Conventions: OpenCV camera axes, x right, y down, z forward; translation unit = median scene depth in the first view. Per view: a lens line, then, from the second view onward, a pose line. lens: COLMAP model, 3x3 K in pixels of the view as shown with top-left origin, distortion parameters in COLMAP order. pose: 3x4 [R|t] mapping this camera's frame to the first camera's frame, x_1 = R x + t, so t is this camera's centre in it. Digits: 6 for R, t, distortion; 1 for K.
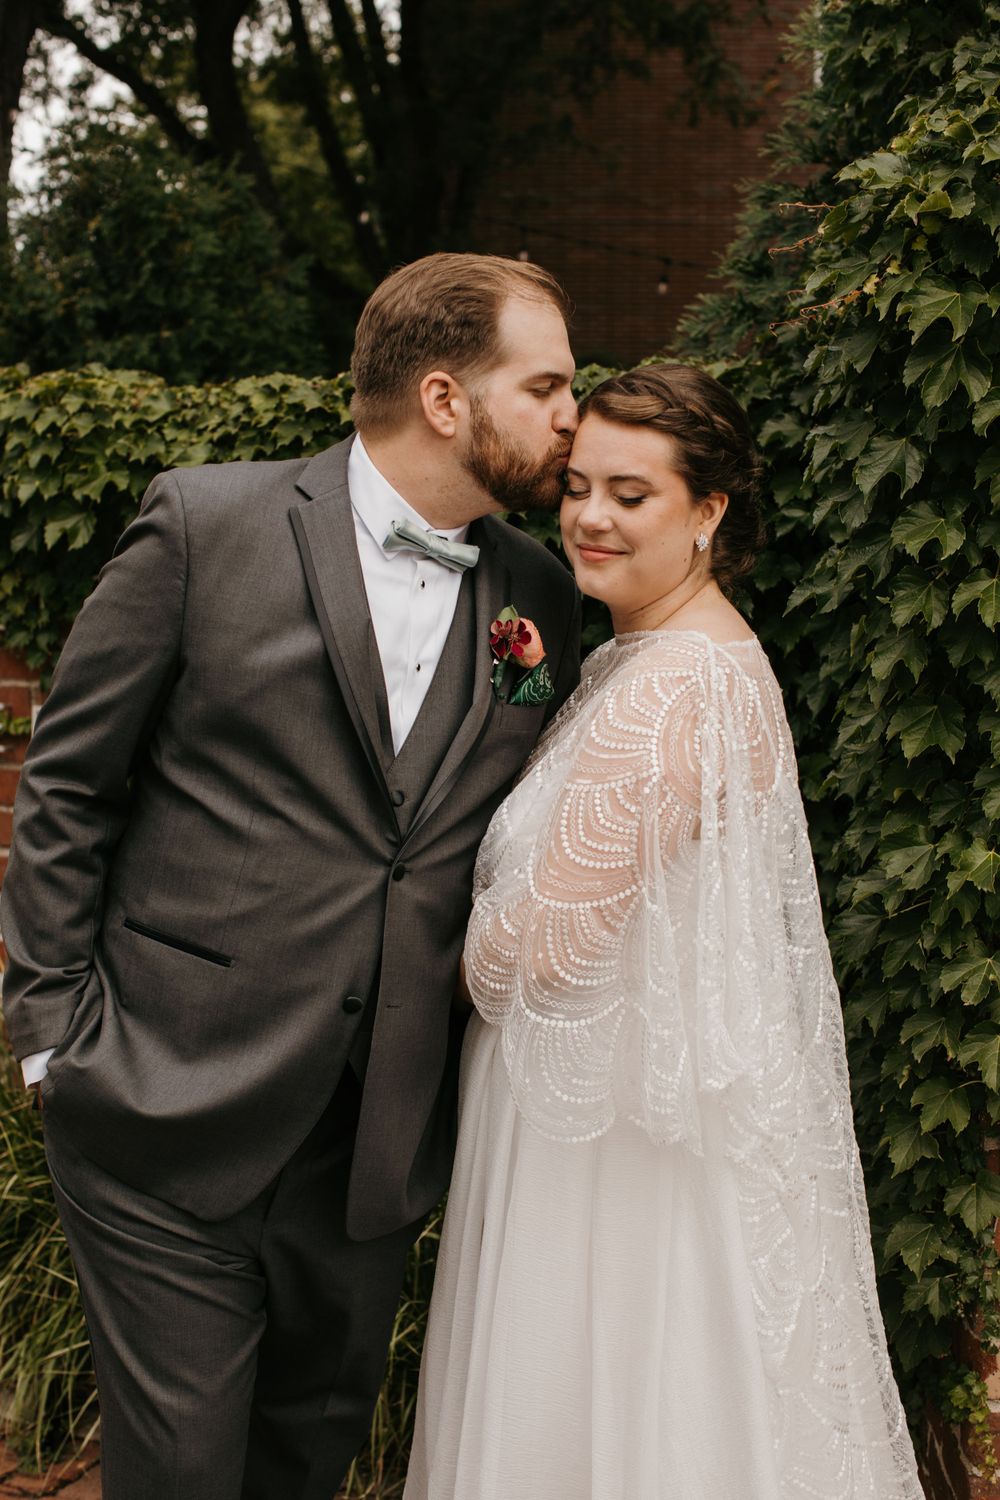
lens RADIAL K [[2179.2, 0, 500.0], [0, 2179.2, 750.0], [0, 0, 1]] dist [-0.178584, 0.375062]
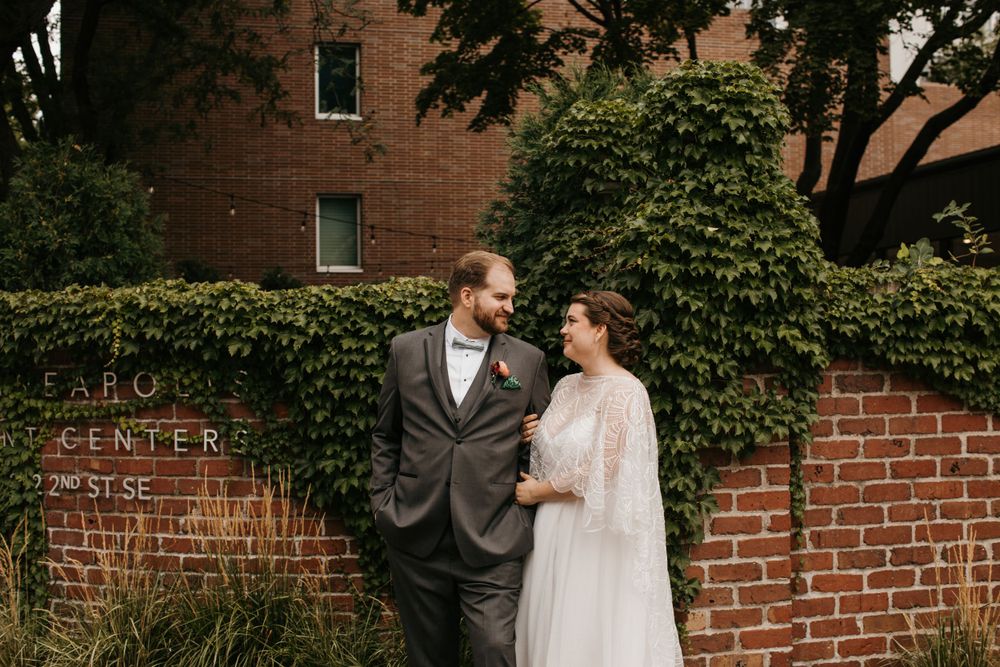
lens RADIAL K [[1452.8, 0, 500.0], [0, 1452.8, 333.5], [0, 0, 1]] dist [-0.178584, 0.375062]
pose [[0.950915, -0.012149, 0.309215, -0.601926], [0.050802, 0.991800, -0.117264, 0.112088], [-0.305255, 0.127217, 0.943735, -0.816962]]
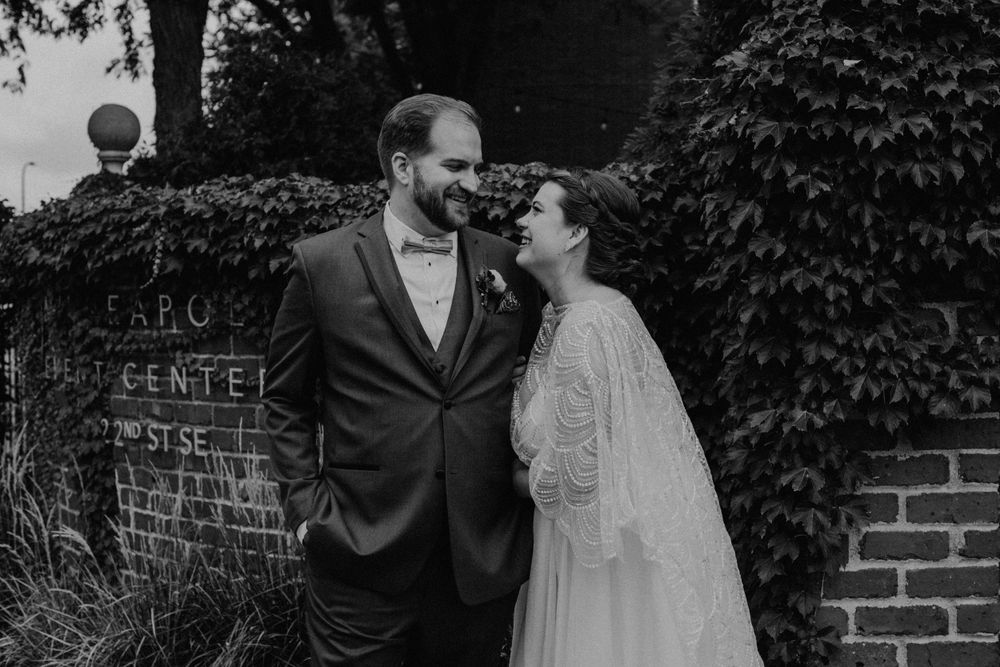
lens RADIAL K [[1452.8, 0, 500.0], [0, 1452.8, 333.5], [0, 0, 1]] dist [-0.178584, 0.375062]
pose [[0.999759, -0.021398, 0.004811, -0.043715], [0.021681, 0.997334, -0.069683, 0.056325], [-0.003307, 0.069770, 0.997558, -0.255299]]
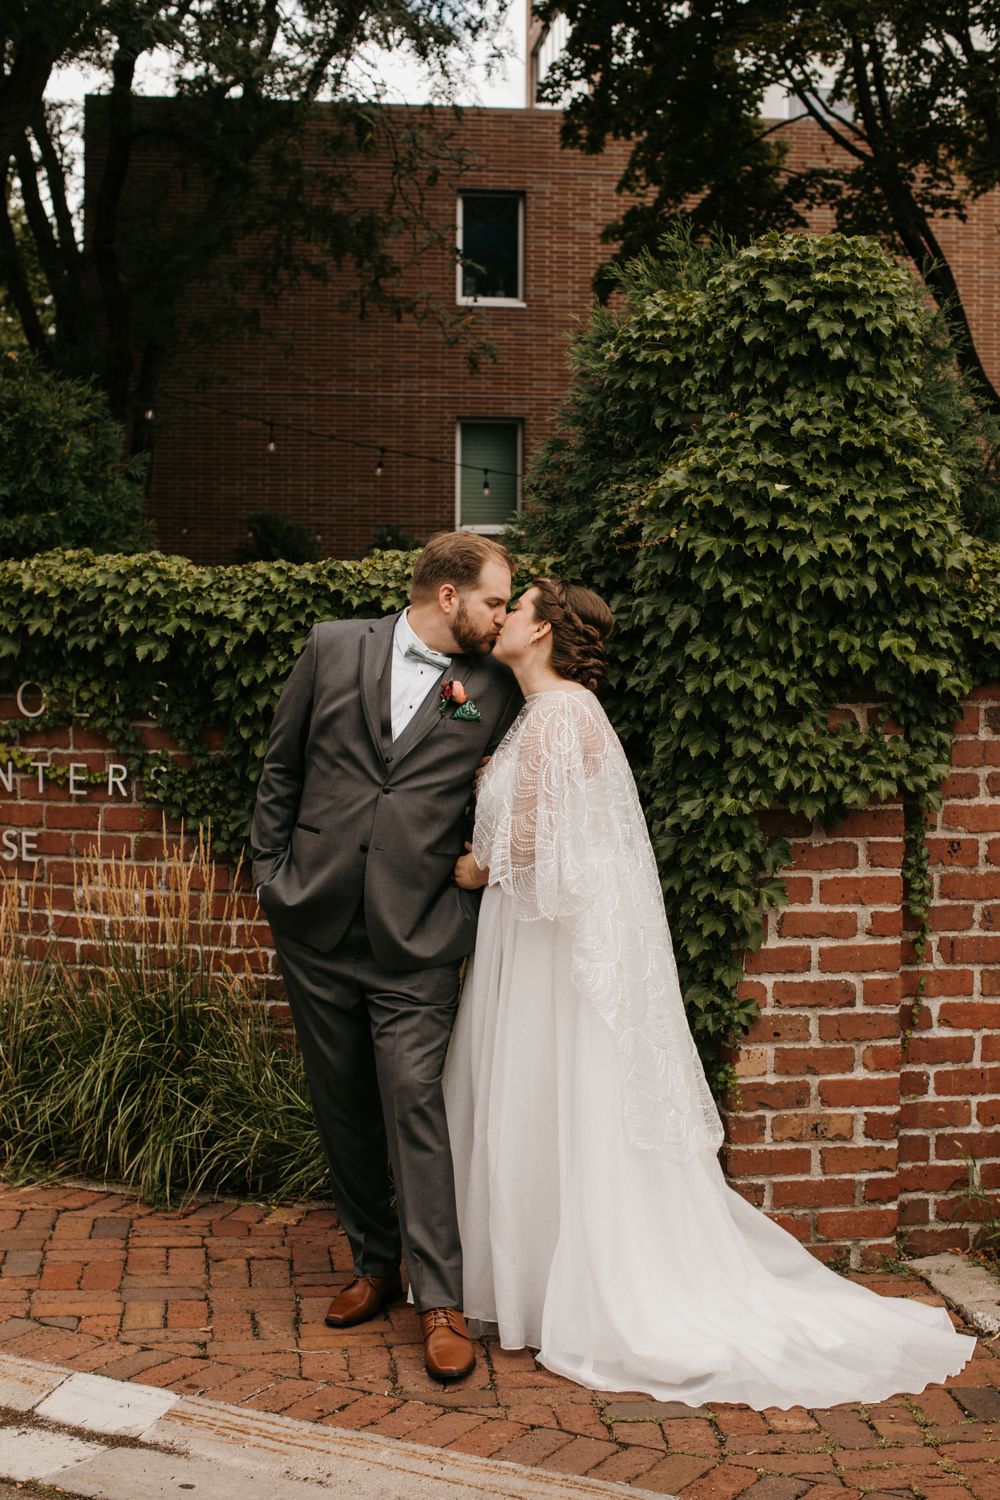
lens RADIAL K [[2179.2, 0, 500.0], [0, 2179.2, 750.0], [0, 0, 1]] dist [-0.178584, 0.375062]
pose [[0.983323, -0.006679, 0.181745, -0.347507], [0.018759, 0.997720, -0.064832, 0.120328], [-0.180898, 0.067160, 0.981206, -0.951548]]
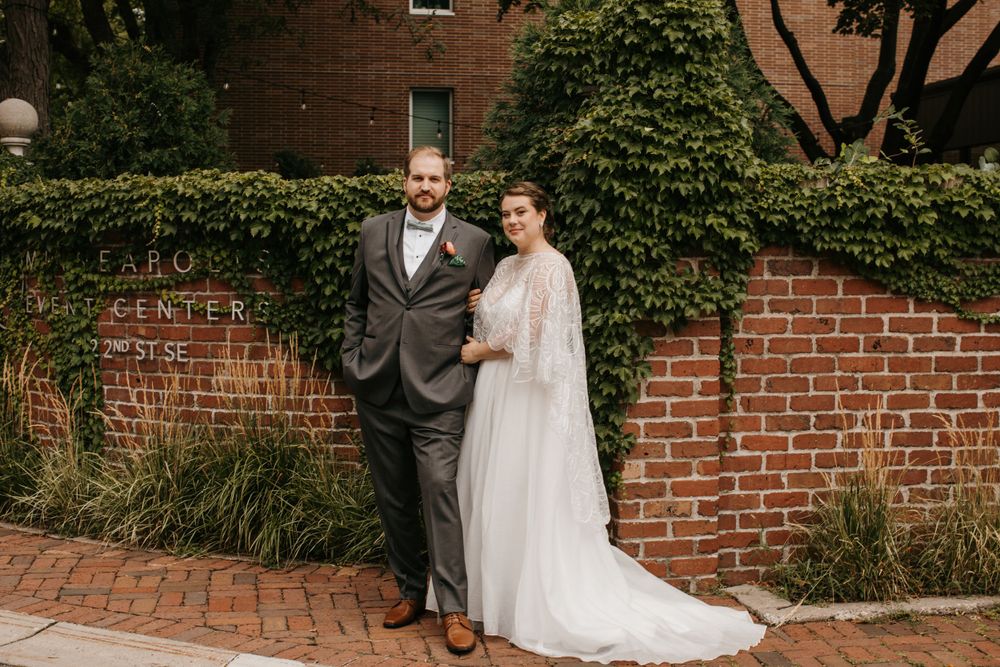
lens RADIAL K [[1452.8, 0, 500.0], [0, 1452.8, 333.5], [0, 0, 1]] dist [-0.178584, 0.375062]
pose [[0.973294, -0.016812, 0.228944, -0.468511], [0.028375, 0.998477, -0.047311, 0.169677], [-0.227800, 0.052544, 0.972289, -1.167211]]
